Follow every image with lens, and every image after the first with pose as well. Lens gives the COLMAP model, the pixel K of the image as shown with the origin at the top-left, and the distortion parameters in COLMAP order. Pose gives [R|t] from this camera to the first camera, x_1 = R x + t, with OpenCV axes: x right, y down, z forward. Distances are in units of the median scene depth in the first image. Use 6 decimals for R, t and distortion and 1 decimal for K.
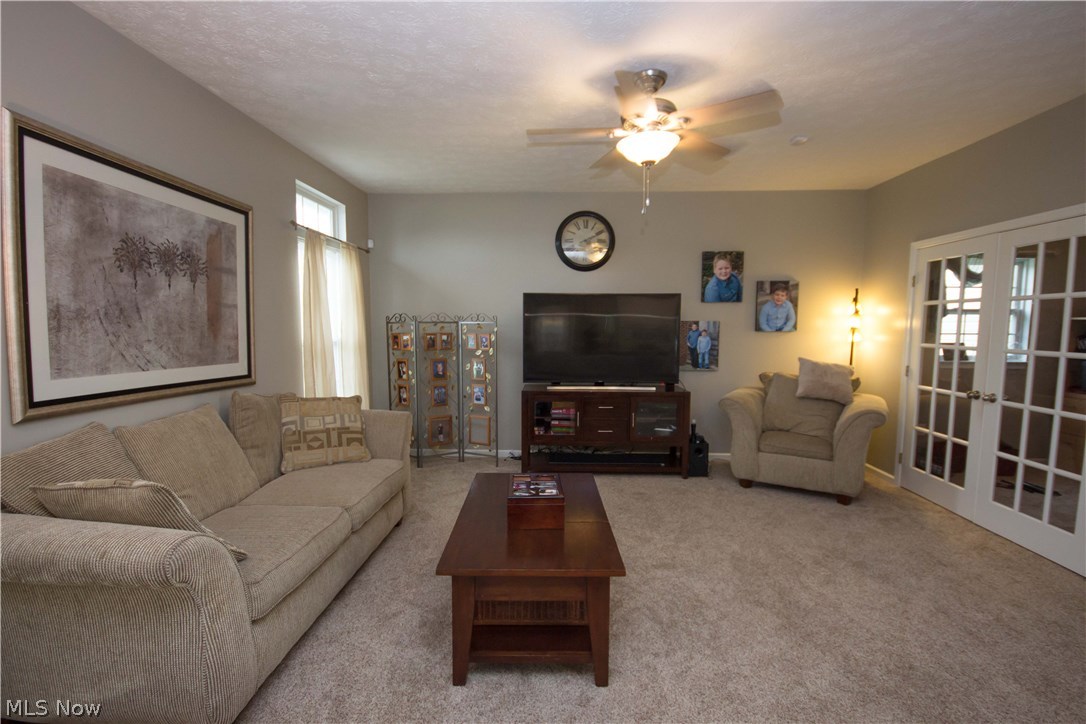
lens RADIAL K [[506.7, 0, 546.2], [0, 506.7, 369.1], [0, 0, 1]] dist [-0.000240, -0.000345]
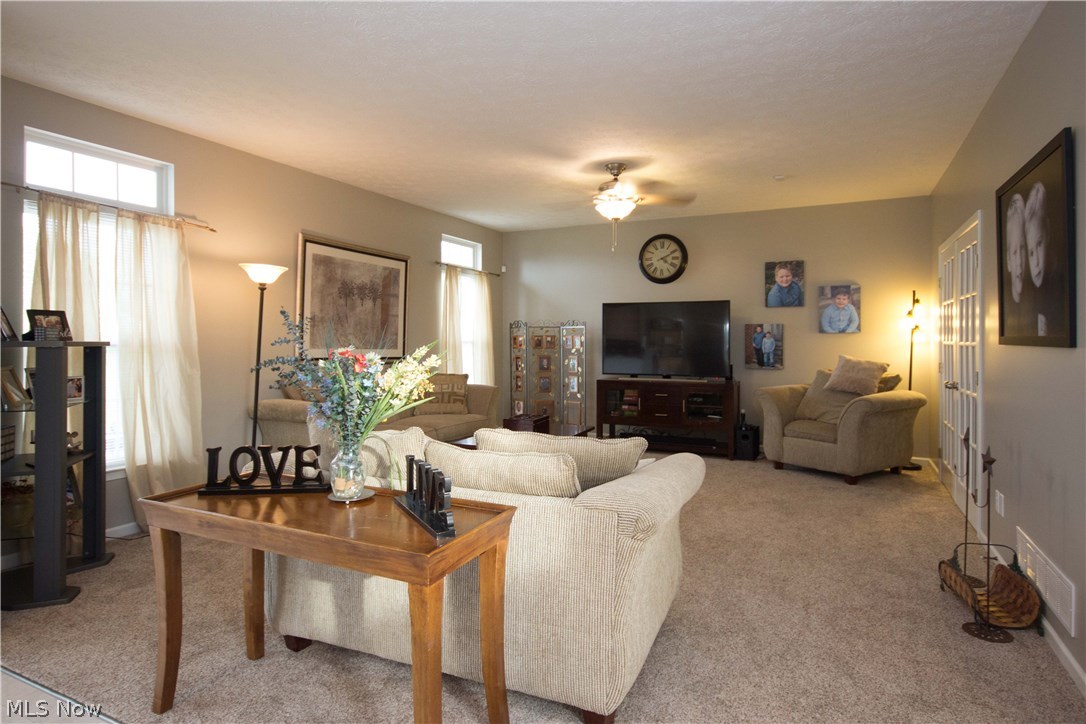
lens RADIAL K [[579.0, 0, 548.0], [0, 579.0, 334.9], [0, 0, 1]] dist [0.000637, 0.000499]
pose [[0.922353, -0.004205, -0.386325, 0.372753], [-0.032278, 0.995606, -0.087901, 0.058194], [0.384997, 0.093546, 0.918165, -0.359689]]
